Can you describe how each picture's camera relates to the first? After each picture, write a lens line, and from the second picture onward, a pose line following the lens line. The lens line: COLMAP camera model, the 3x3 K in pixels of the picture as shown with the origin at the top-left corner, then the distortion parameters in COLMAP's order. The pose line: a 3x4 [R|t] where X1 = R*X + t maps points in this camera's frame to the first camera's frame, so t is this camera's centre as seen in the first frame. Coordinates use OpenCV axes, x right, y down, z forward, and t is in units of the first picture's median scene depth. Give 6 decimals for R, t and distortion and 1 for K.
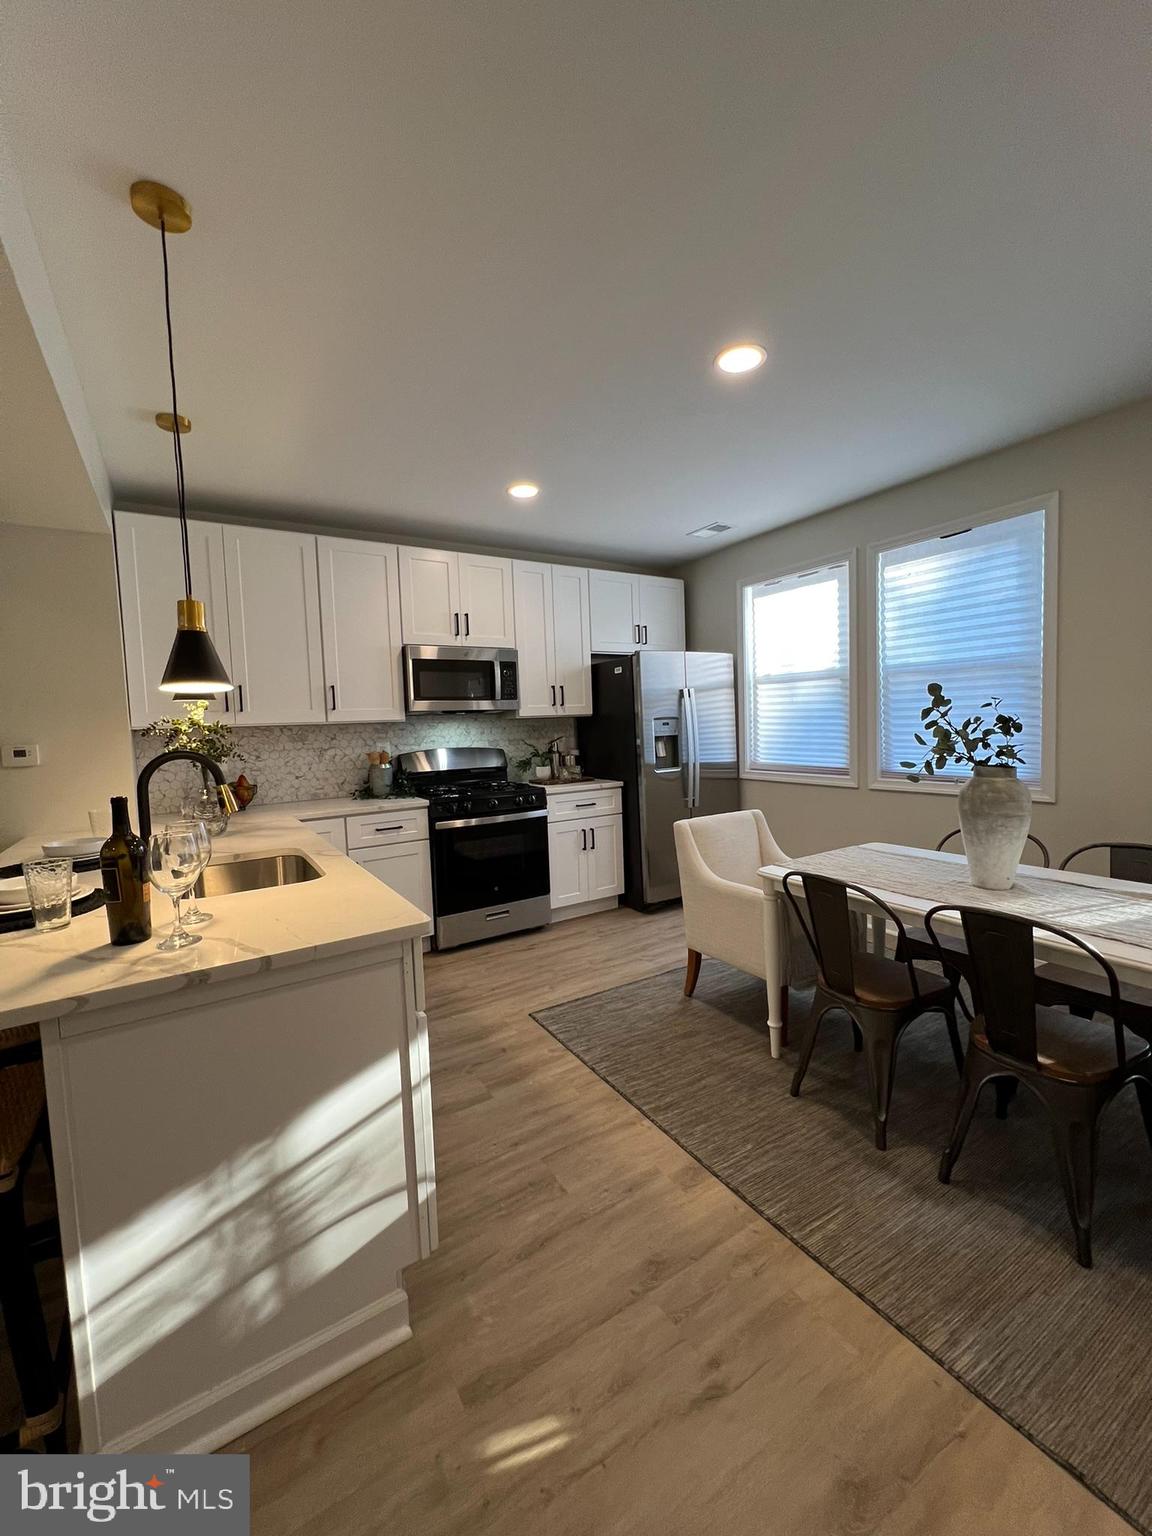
lens RADIAL K [[612.1, 0, 580.6], [0, 612.1, 761.2], [0, 0, 1]] dist [-0.004214, -0.000122]
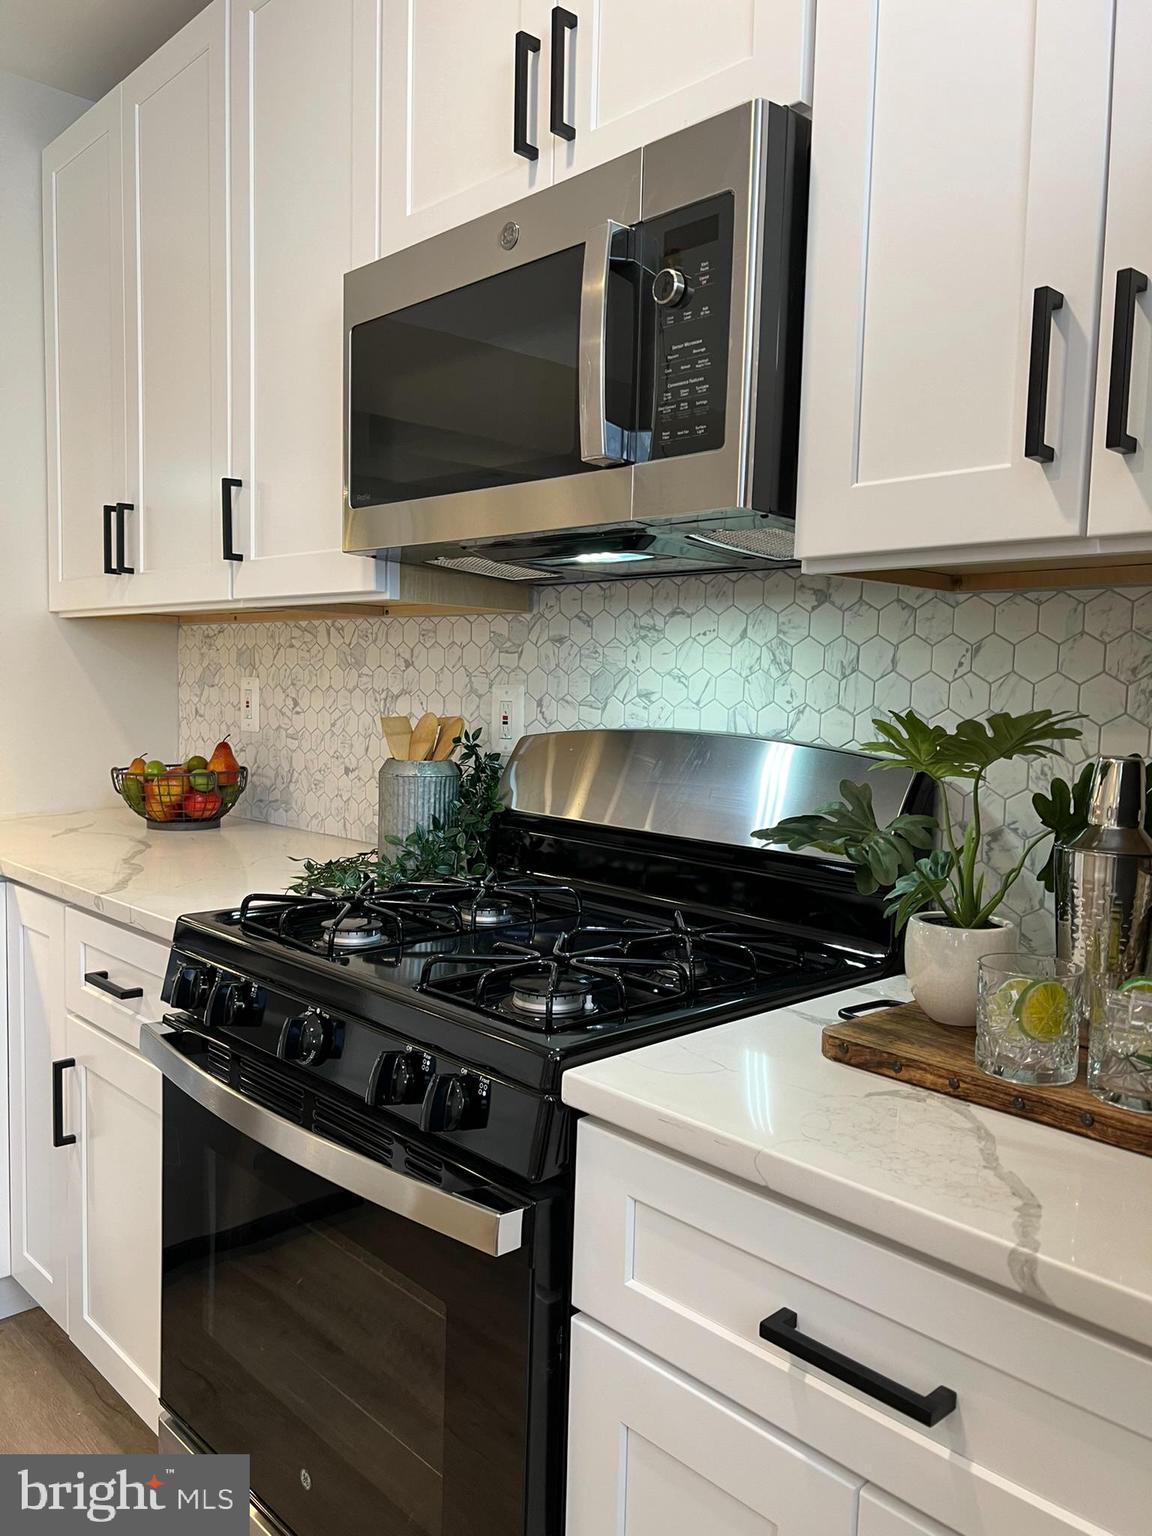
lens RADIAL K [[1149.3, 0, 581.9], [0, 1149.3, 776.1], [0, 0, 1]] dist [0.077117, -0.110197]
pose [[0.203280, 0.118393, -0.971936, 0.192431], [-0.093181, 0.990496, 0.101165, -0.046665], [0.974677, 0.070002, 0.212380, 0.945554]]
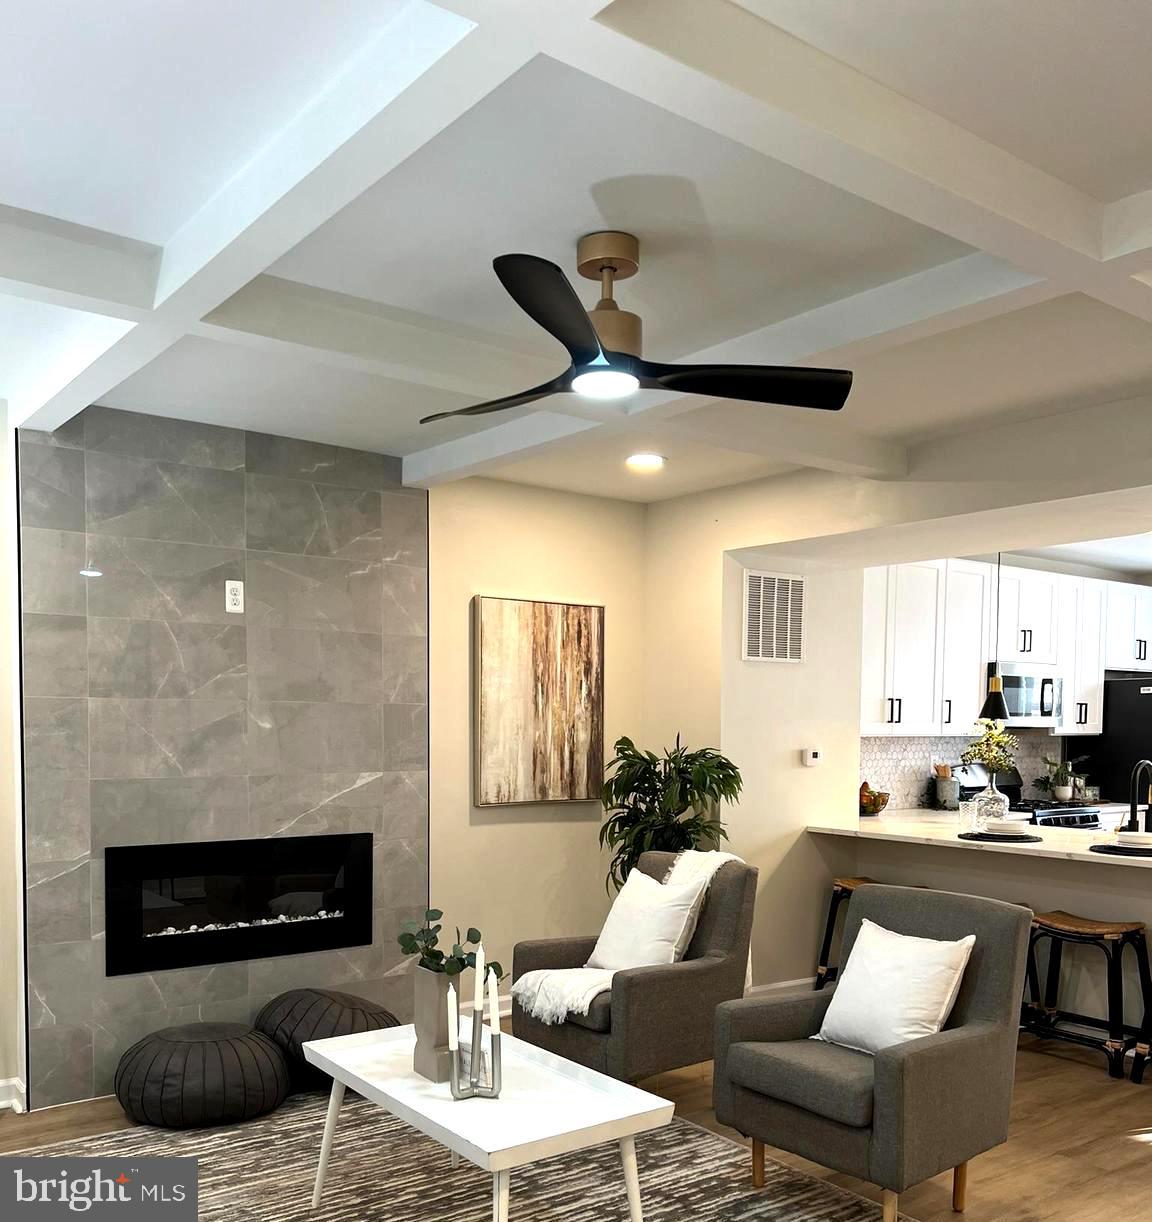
lens RADIAL K [[1136.3, 0, 575.8], [0, 1136.3, 778.4], [0, 0, 1]] dist [0.156808, -0.351774]
pose [[0.995752, 0.036038, 0.084729, -1.078754], [-0.034562, 0.999225, -0.018823, 0.062207], [-0.085342, 0.015815, 0.996226, -0.814525]]
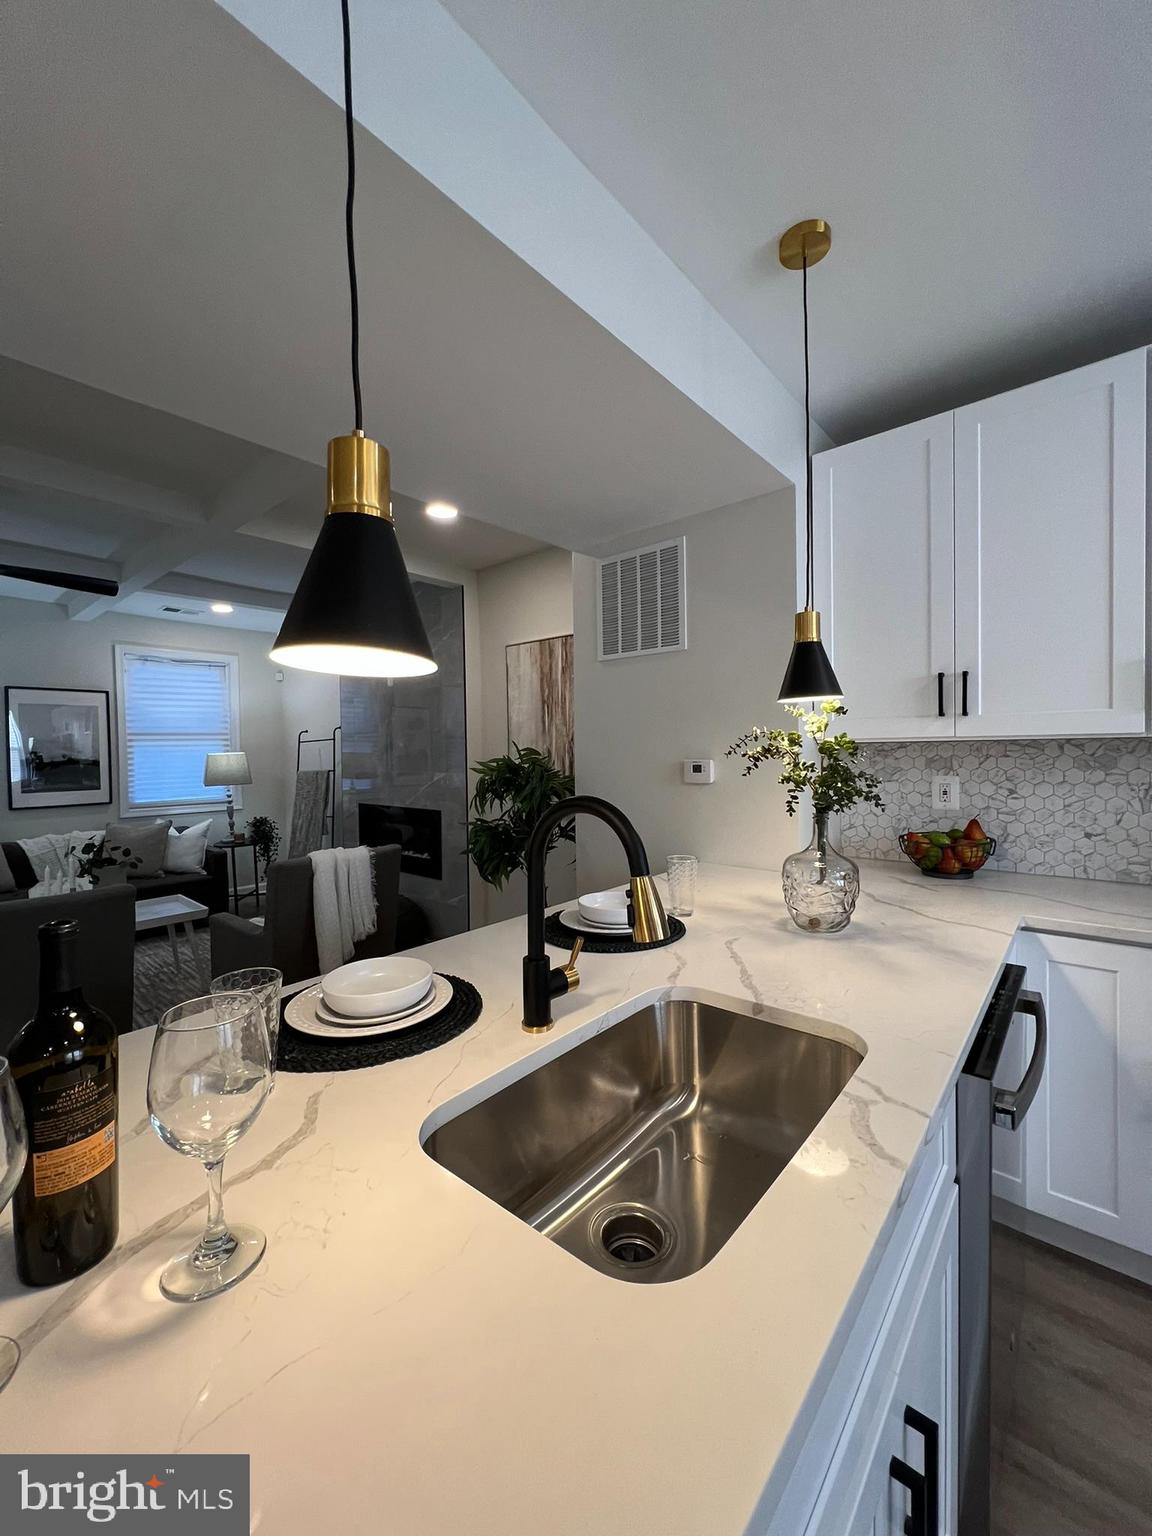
lens RADIAL K [[612.1, 0, 580.6], [0, 612.1, 761.2], [0, 0, 1]] dist [-0.004214, -0.000122]
pose [[0.291862, 0.044235, -0.955437, -0.078911], [-0.057134, 0.997952, 0.028751, -0.026984], [0.954752, 0.046196, 0.293792, 0.392503]]
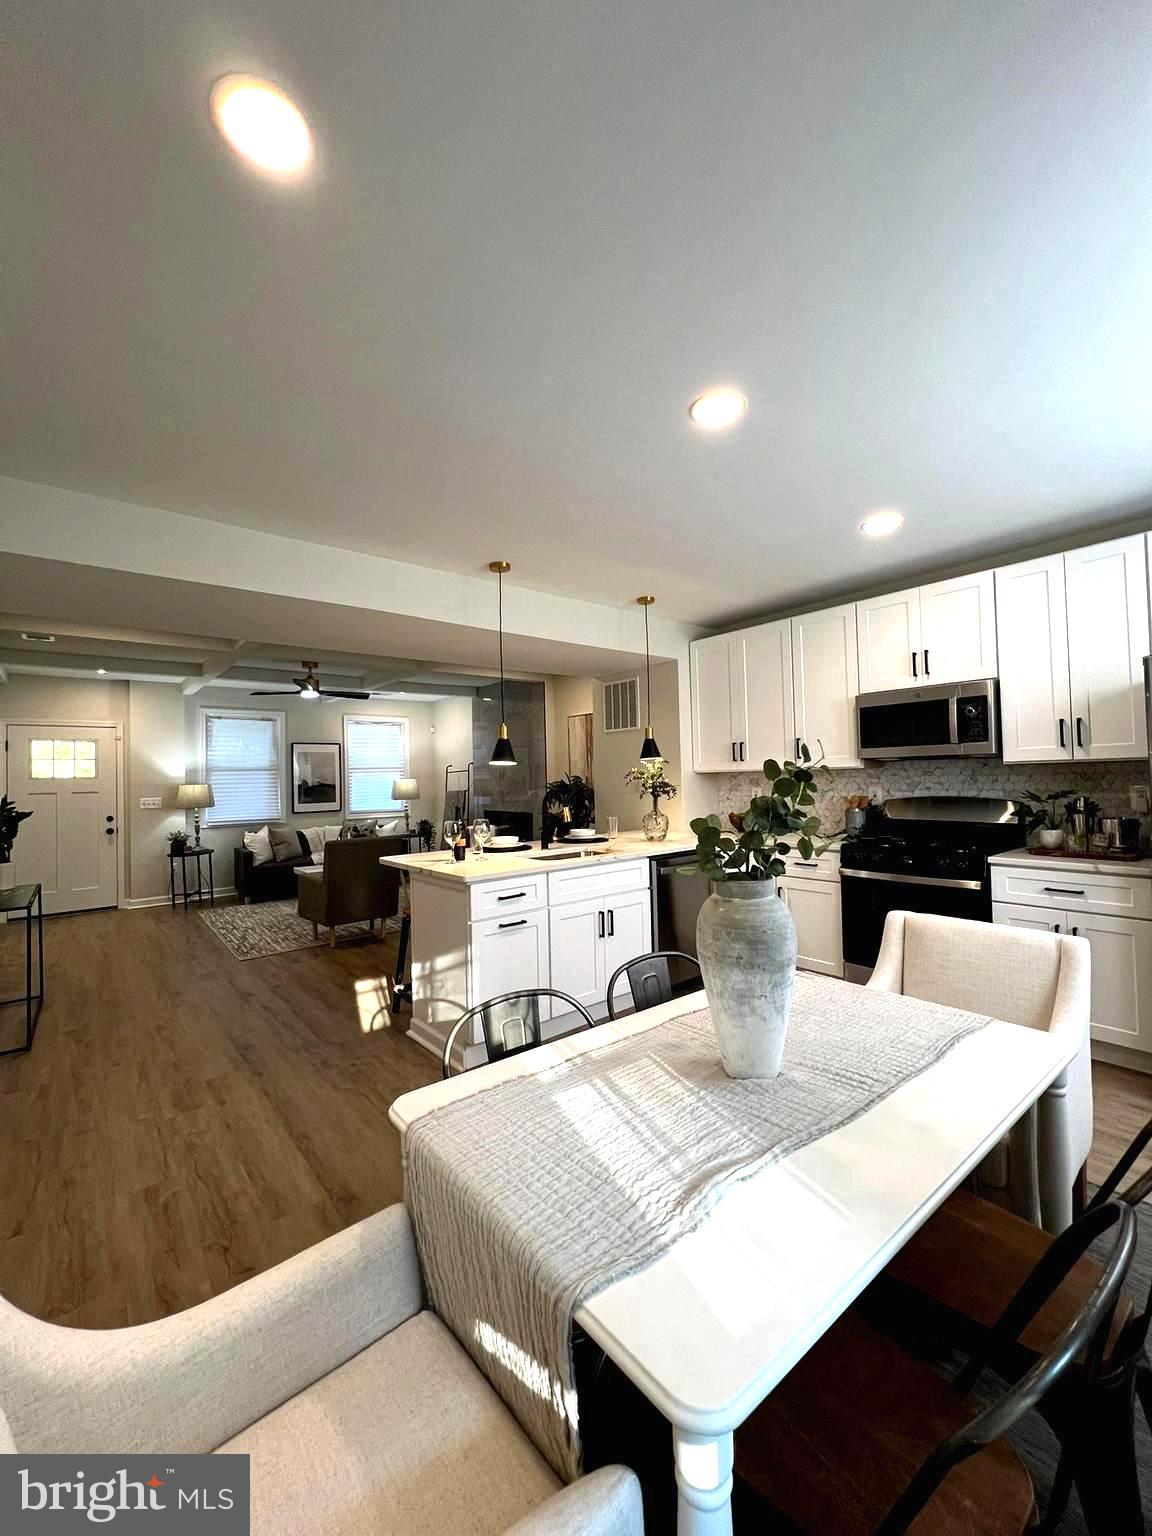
lens RADIAL K [[612.1, 0, 580.6], [0, 612.1, 761.2], [0, 0, 1]] dist [-0.004214, -0.000122]
pose [[0.127864, 0.004484, -0.991782, 0.653545], [-0.043801, 0.999040, -0.001130, -0.052623], [0.990824, 0.043585, 0.127938, 0.380196]]
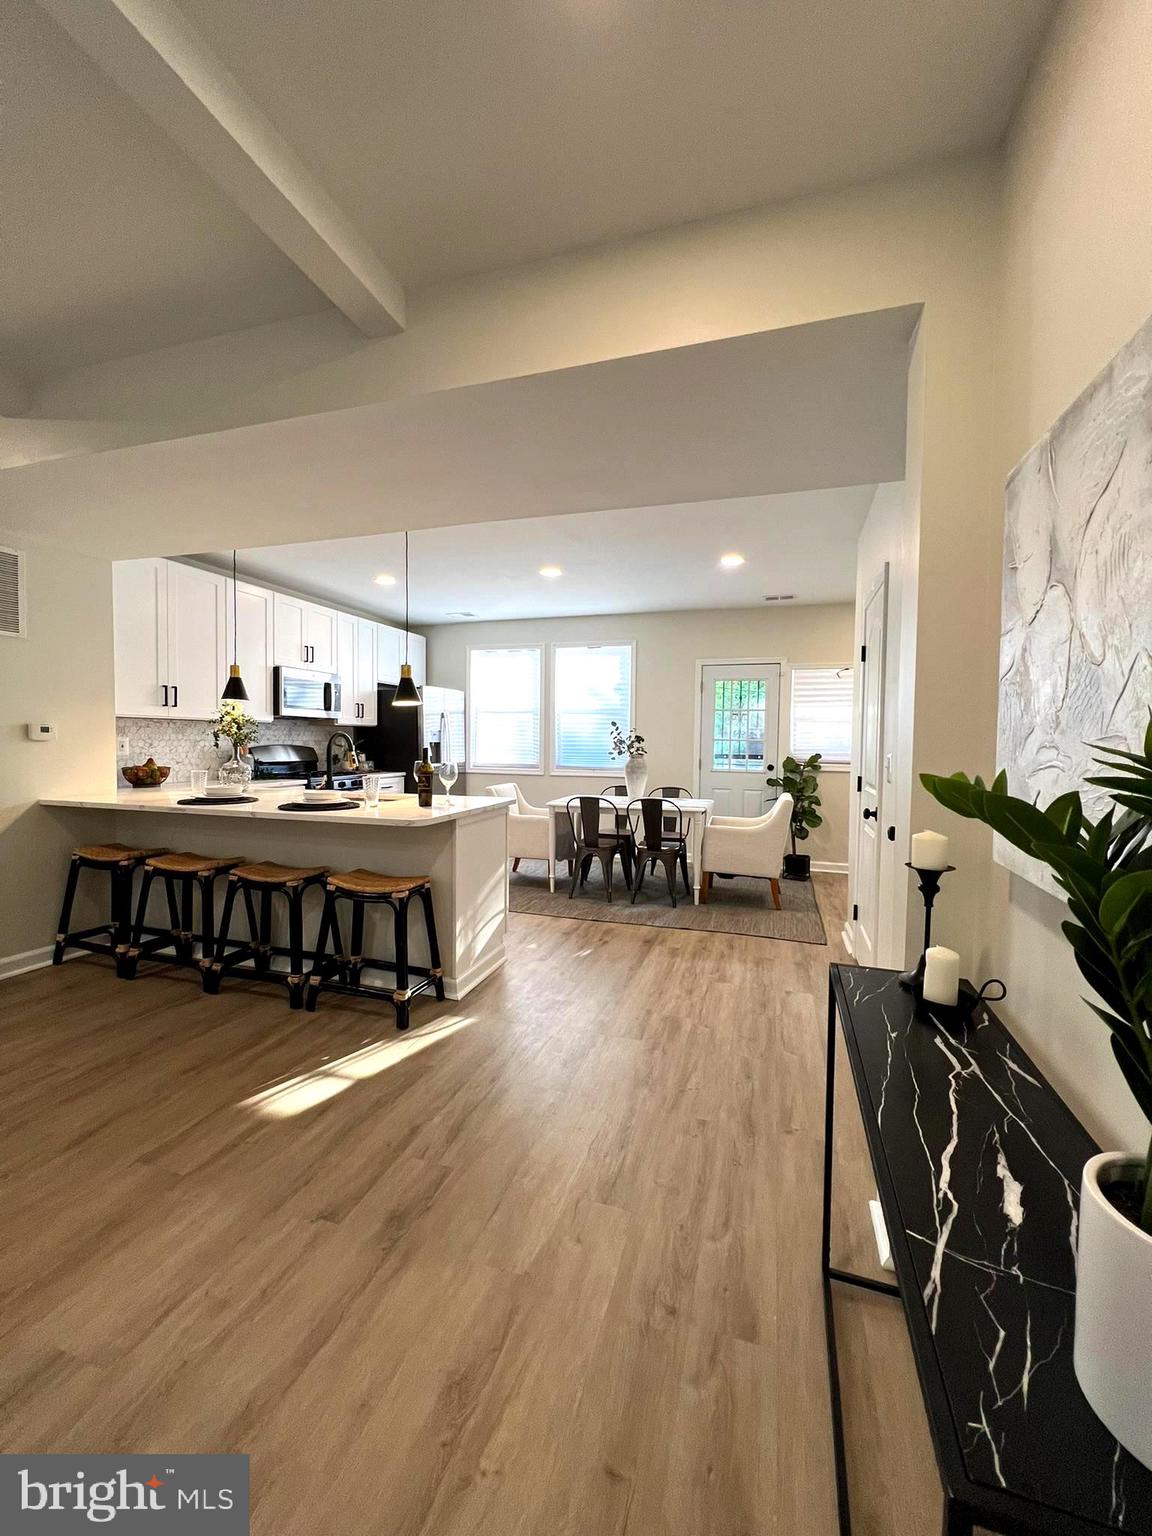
lens RADIAL K [[612.1, 0, 580.6], [0, 612.1, 761.2], [0, 0, 1]] dist [-0.004214, -0.000122]
pose [[0.763769, 0.021897, 0.645118, -0.606027], [0.002233, 0.999329, -0.036564, 0.066563], [-0.645486, 0.029367, 0.763207, -0.425499]]
